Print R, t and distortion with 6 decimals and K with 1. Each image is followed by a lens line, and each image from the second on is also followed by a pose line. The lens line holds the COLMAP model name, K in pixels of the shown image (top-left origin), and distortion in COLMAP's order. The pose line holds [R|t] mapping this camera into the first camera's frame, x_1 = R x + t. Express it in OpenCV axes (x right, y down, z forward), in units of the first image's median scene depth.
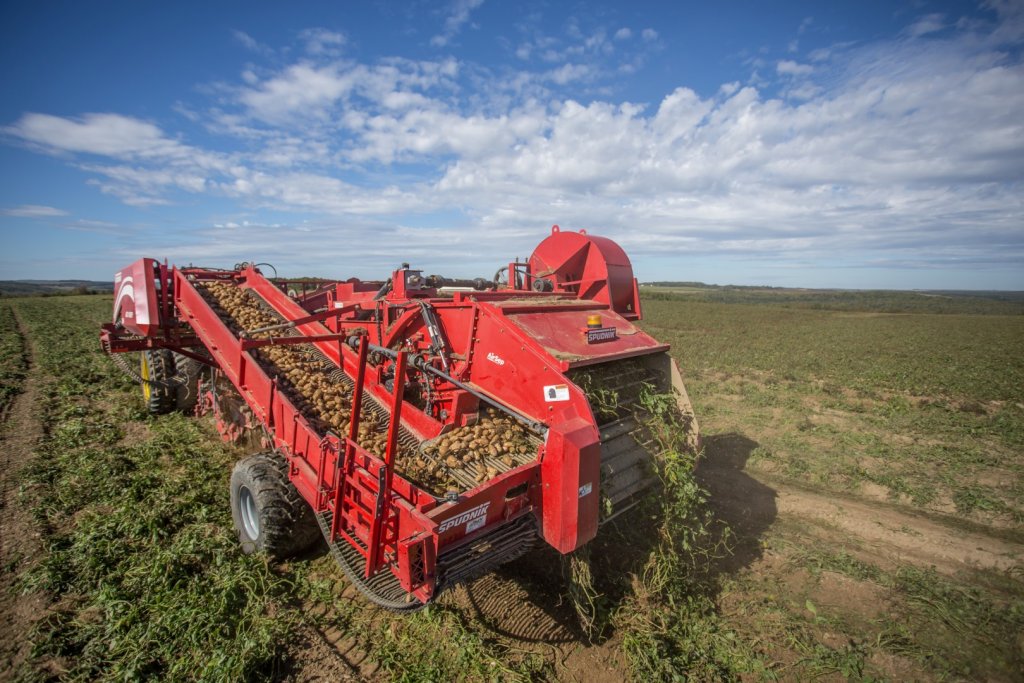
lens RADIAL K [[488.9, 0, 508.1], [0, 488.9, 347.5], [0, 0, 1]] dist [-0.001300, 0.000137]
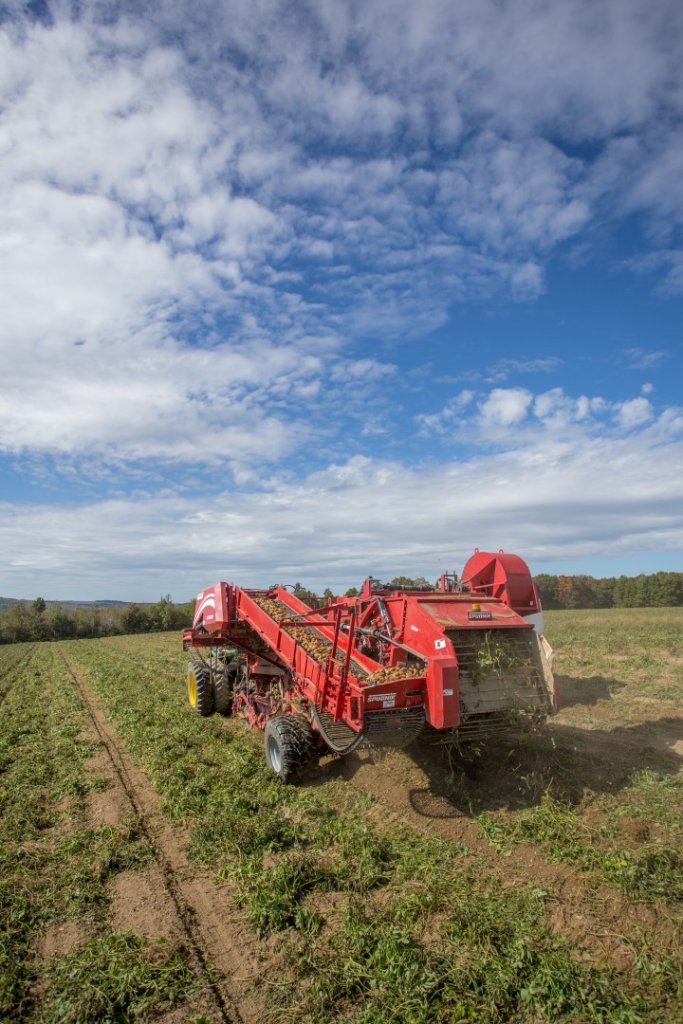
lens RADIAL K [[501.9, 0, 341.3], [0, 501.9, 512.8], [0, 0, 1]] dist [0.003344, 0.000050]
pose [[0.936818, -0.072792, -0.342159, 0.340919], [-0.033184, 0.955207, -0.294073, 0.150774], [0.348239, 0.286847, 0.892440, -0.744038]]
